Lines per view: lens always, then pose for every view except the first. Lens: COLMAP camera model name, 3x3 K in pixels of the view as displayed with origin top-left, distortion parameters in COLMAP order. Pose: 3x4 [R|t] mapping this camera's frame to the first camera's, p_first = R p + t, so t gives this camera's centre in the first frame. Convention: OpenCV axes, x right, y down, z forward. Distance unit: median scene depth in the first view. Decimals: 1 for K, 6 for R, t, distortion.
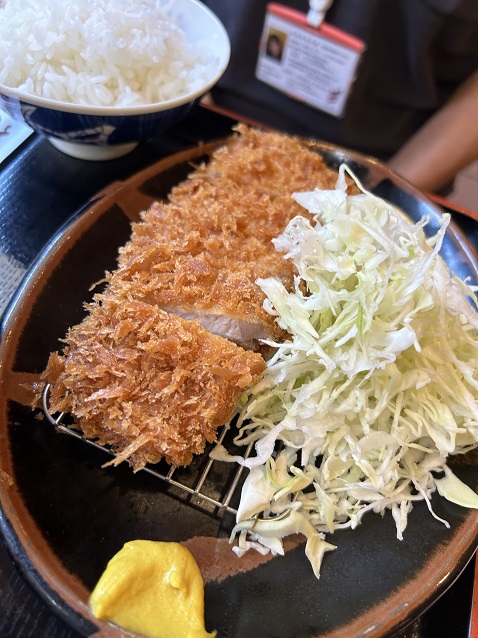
lens RADIAL K [[518.7, 0, 239.0], [0, 518.7, 319.0], [0, 0, 1]] dist [0.062169, -0.212425]
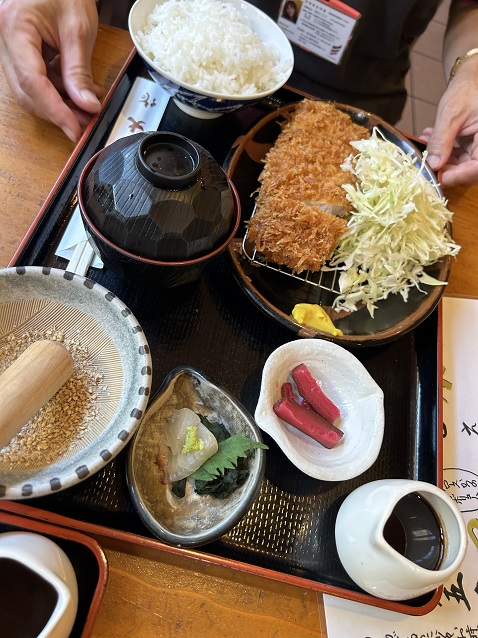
lens RADIAL K [[518.7, 0, 239.0], [0, 518.7, 319.0], [0, 0, 1]] dist [0.062169, -0.212425]
pose [[0.989662, -0.083860, 0.116346, -0.667247], [0.065702, 0.986201, 0.151960, 0.111733], [-0.127484, -0.142744, 0.981515, -1.116914]]
